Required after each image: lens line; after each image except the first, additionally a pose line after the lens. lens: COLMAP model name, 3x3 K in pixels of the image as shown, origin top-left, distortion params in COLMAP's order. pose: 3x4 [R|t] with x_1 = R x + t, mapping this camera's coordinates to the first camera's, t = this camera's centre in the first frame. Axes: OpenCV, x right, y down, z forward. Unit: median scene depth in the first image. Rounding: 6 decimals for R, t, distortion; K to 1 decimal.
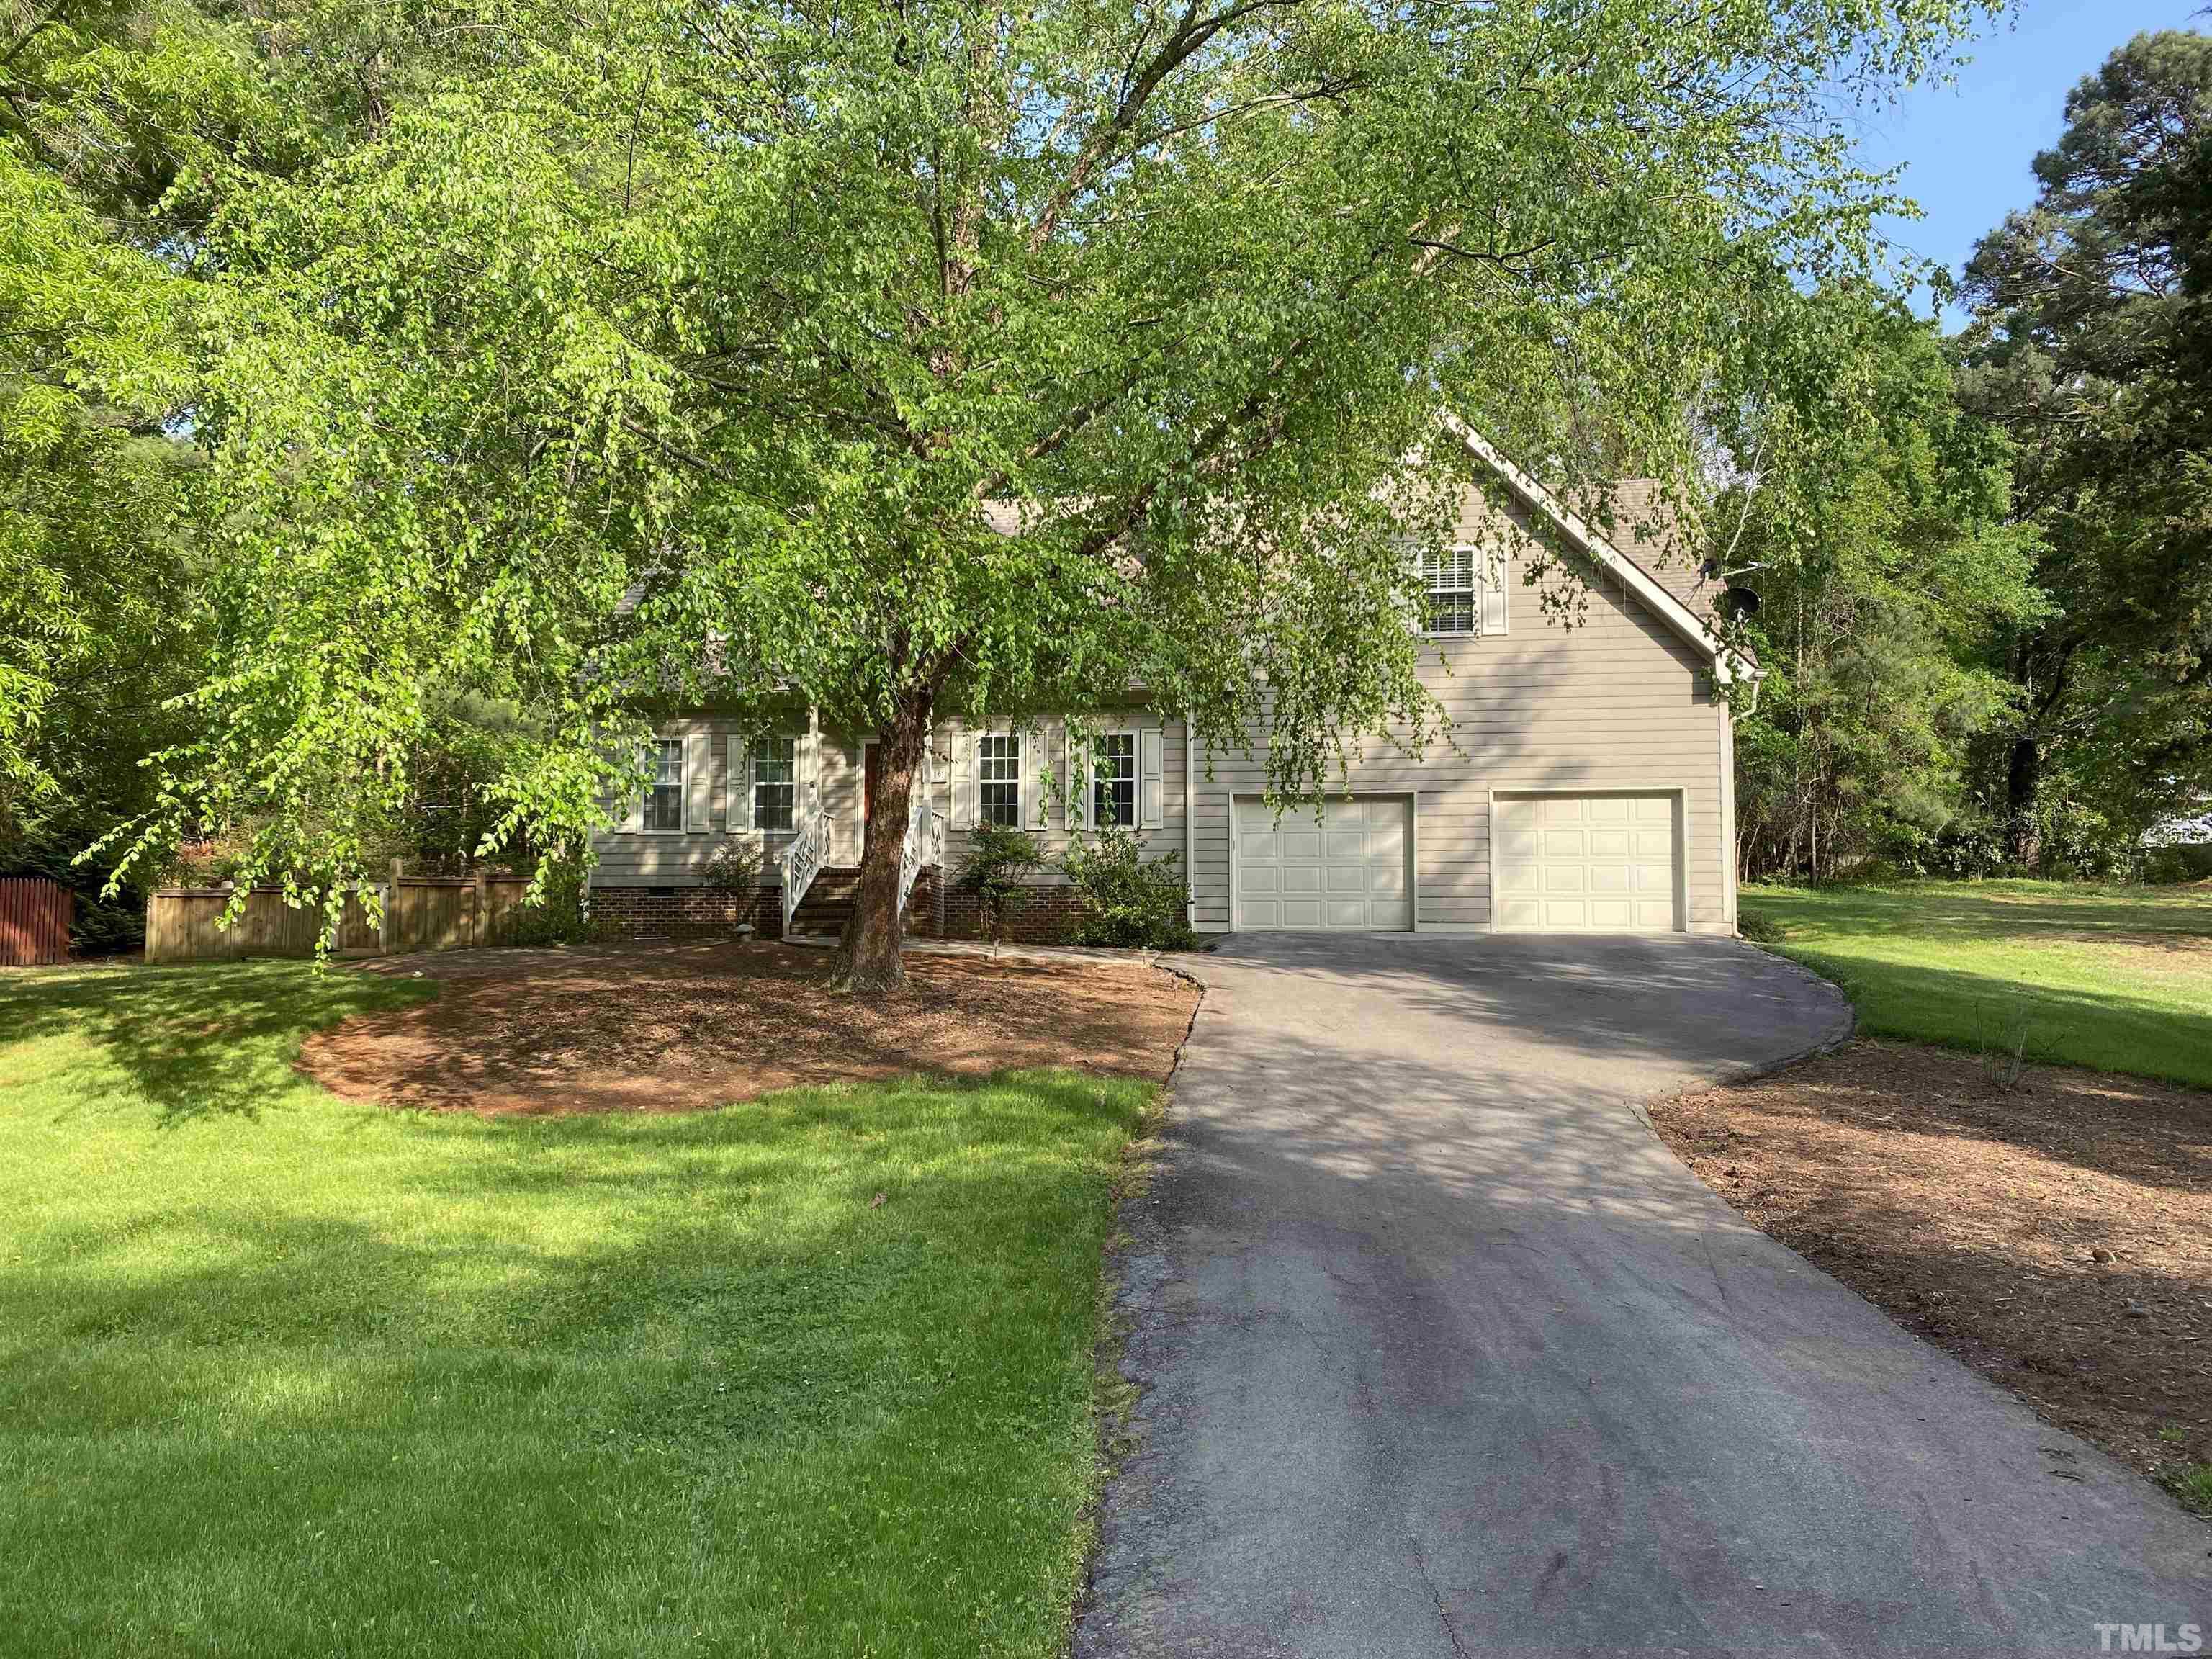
lens RADIAL K [[1694.8, 0, 1111.5], [0, 1694.8, 824.6], [0, 0, 1]] dist [0.033952, -0.023332]
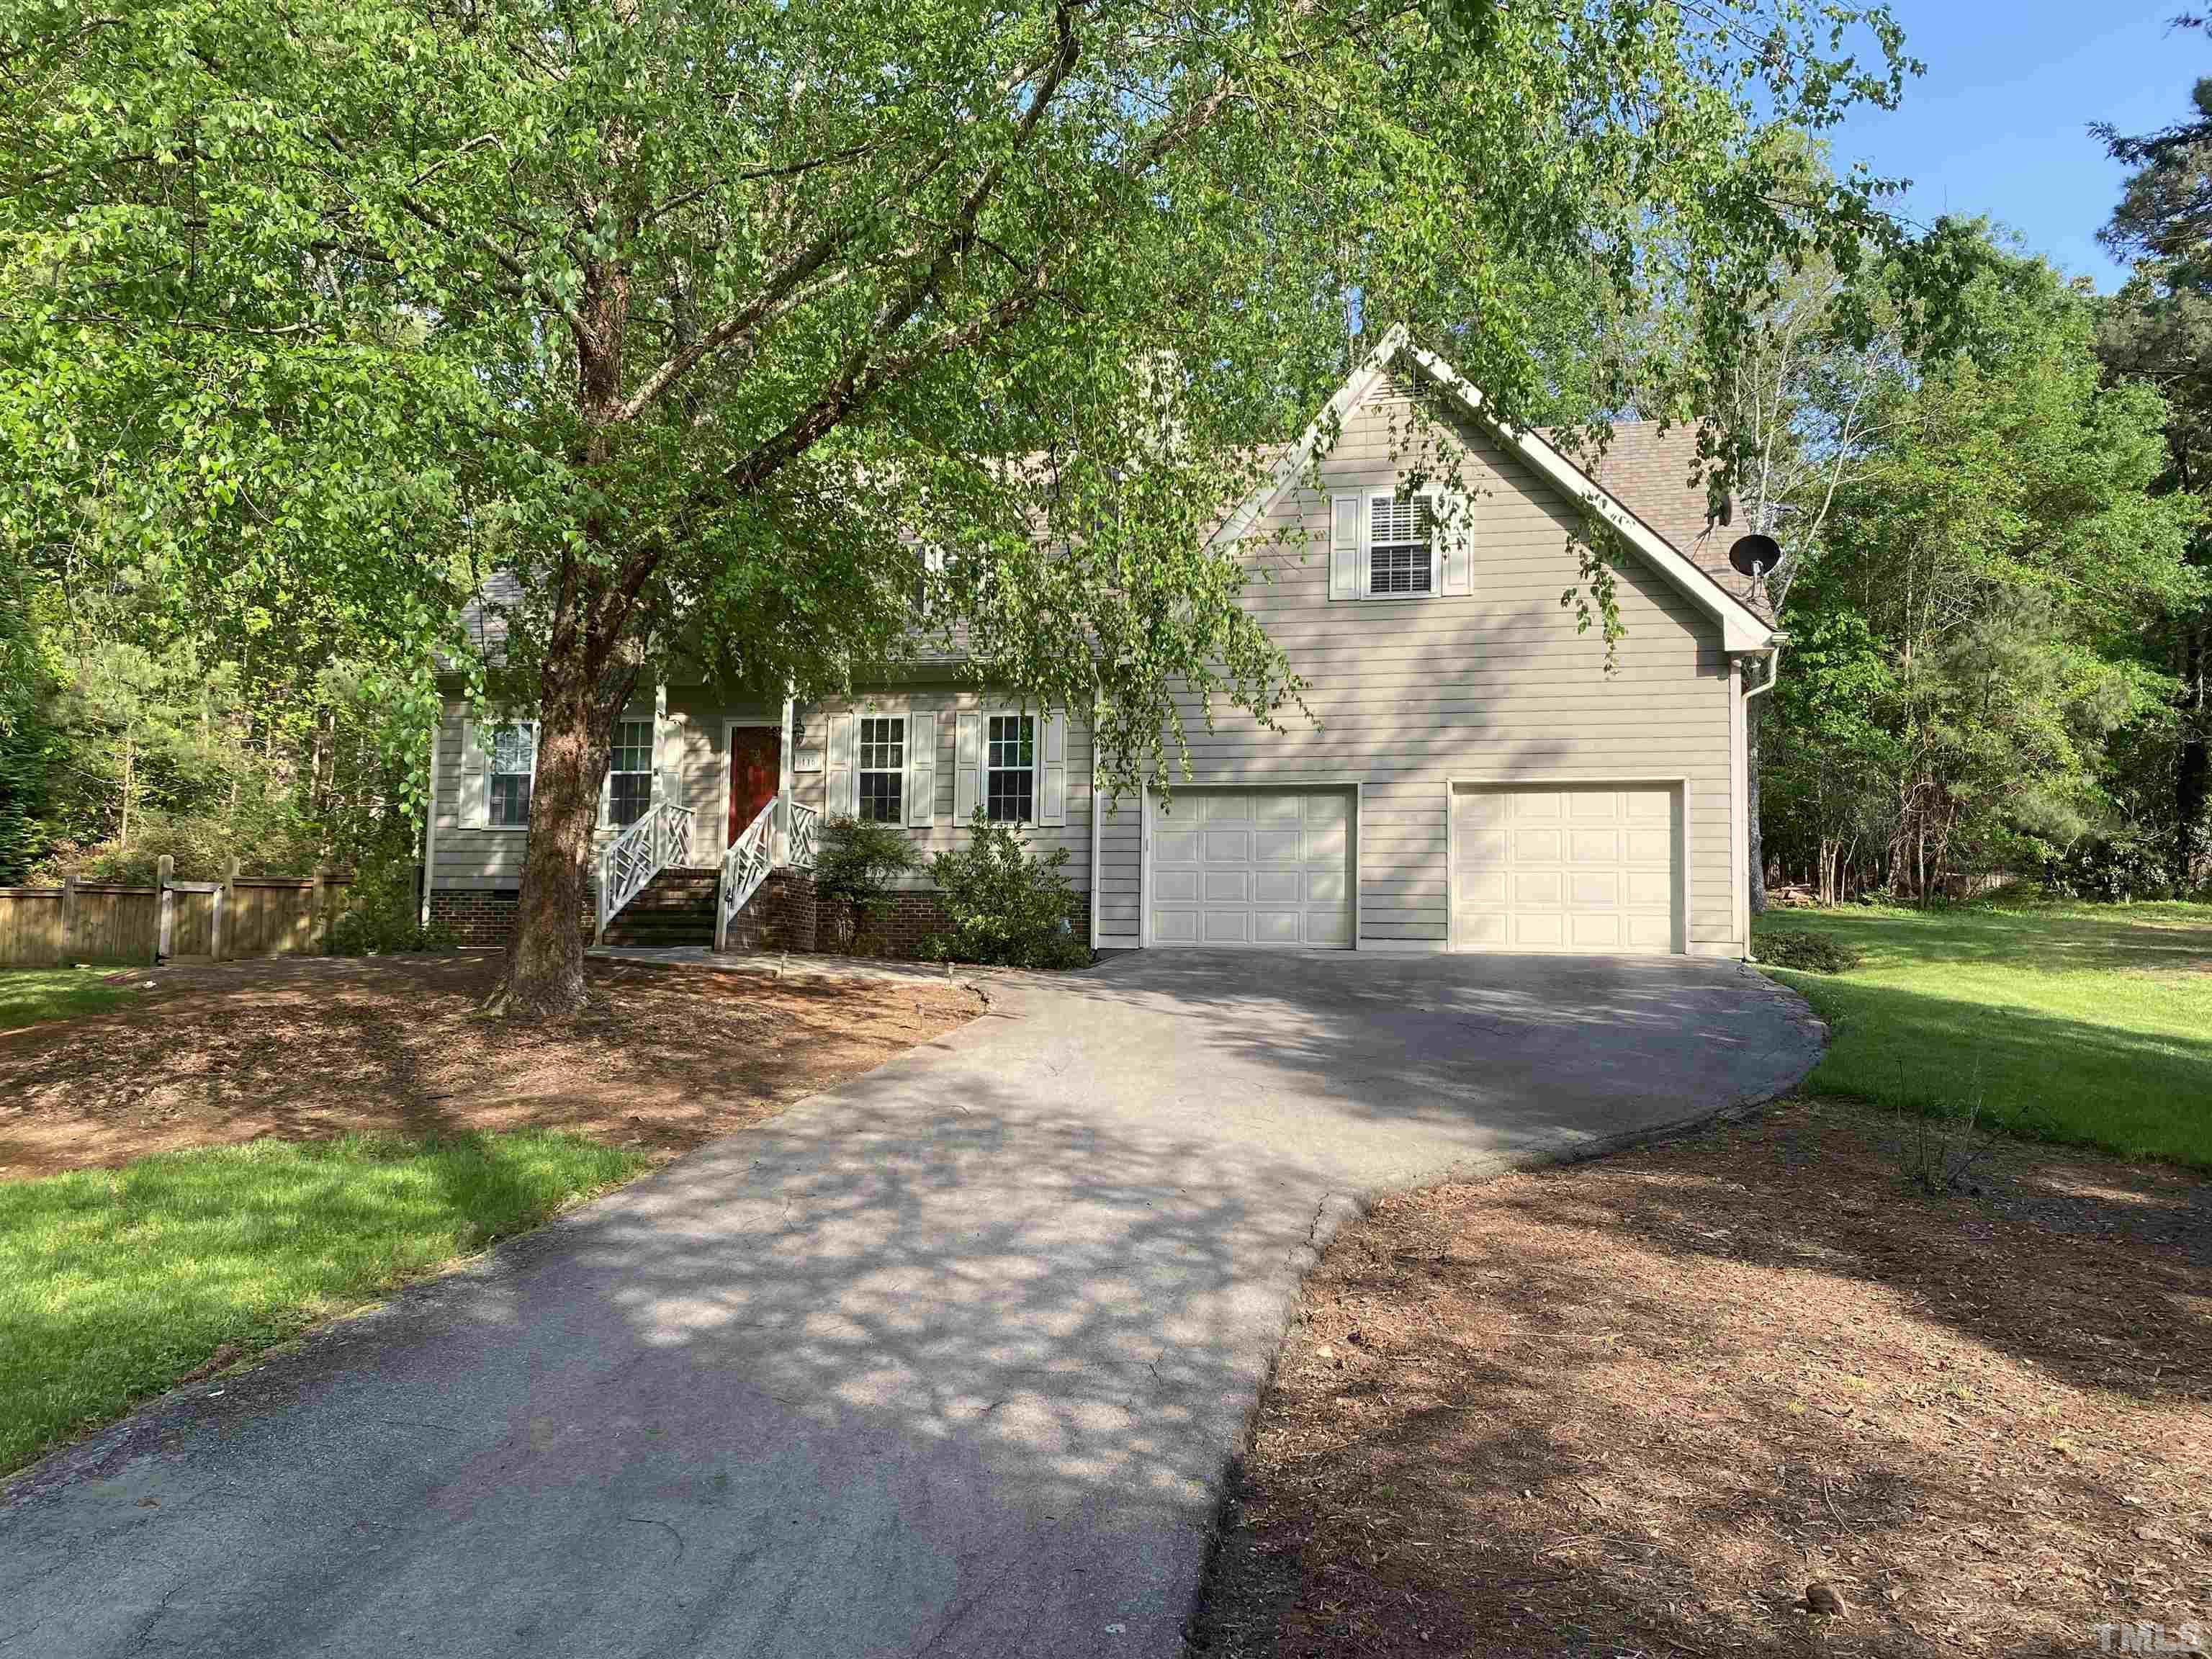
lens RADIAL K [[1694.8, 0, 1108.2], [0, 1694.8, 822.6], [0, 0, 1]] dist [0.033952, -0.023332]
pose [[0.995791, 0.004728, -0.091529, 0.128291], [-0.005977, 0.999893, -0.013379, 0.011961], [0.091456, 0.013869, 0.995712, 0.150918]]
